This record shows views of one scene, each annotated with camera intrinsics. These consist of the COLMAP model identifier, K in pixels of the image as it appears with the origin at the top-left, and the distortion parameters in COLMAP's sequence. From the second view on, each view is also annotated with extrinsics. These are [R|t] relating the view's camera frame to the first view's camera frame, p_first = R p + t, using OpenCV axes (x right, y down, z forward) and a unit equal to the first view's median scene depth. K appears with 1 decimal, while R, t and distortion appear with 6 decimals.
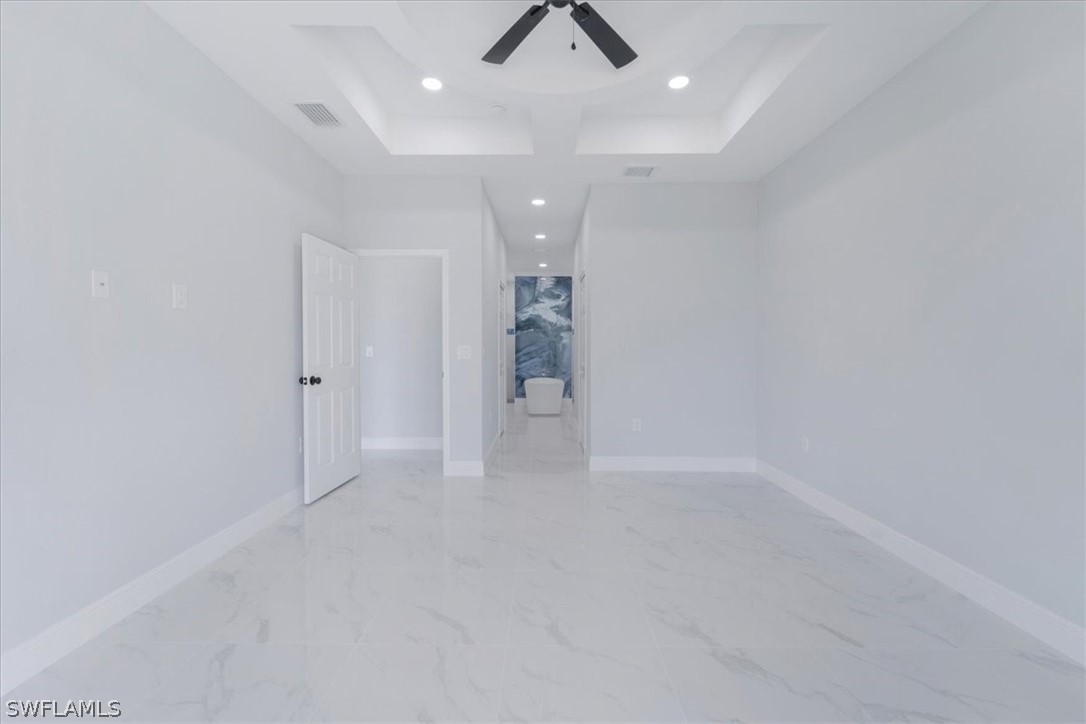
lens RADIAL K [[435.6, 0, 542.2], [0, 435.6, 346.0], [0, 0, 1]] dist [0.000336, -0.000132]
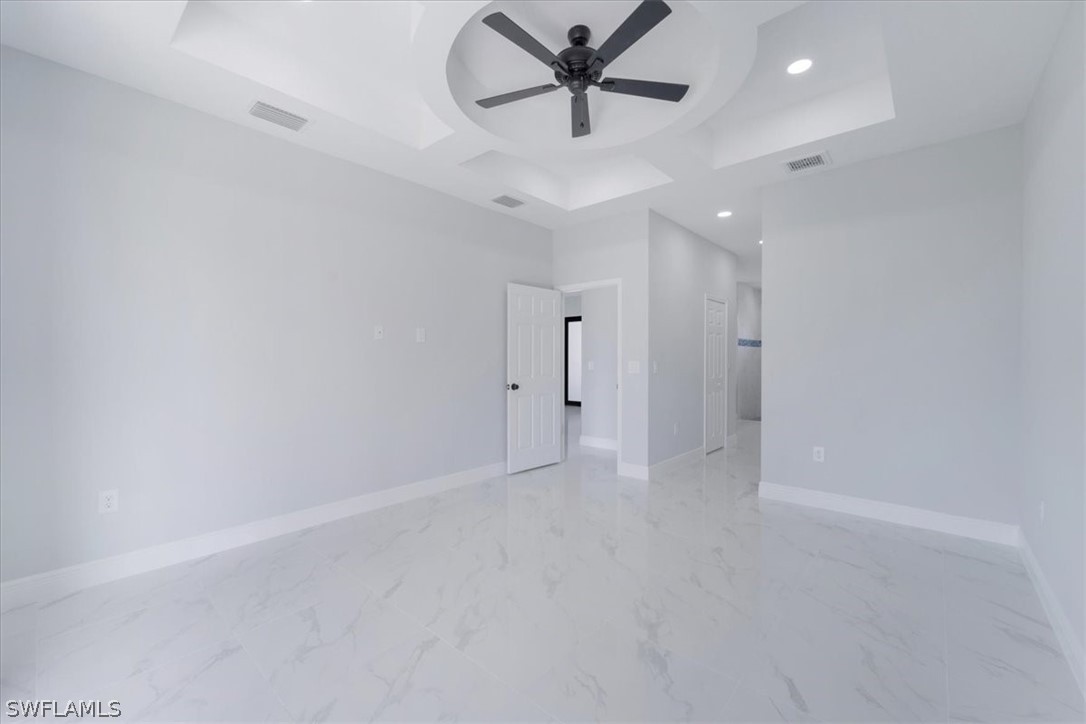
lens RADIAL K [[443.1, 0, 546.5], [0, 443.1, 348.6], [0, 0, 1]] dist [-0.000863, -0.000162]
pose [[0.755529, -0.017738, -0.654876, 0.441143], [0.004250, 0.999745, -0.022176, -0.010528], [0.655102, 0.013971, 0.755411, -0.011300]]
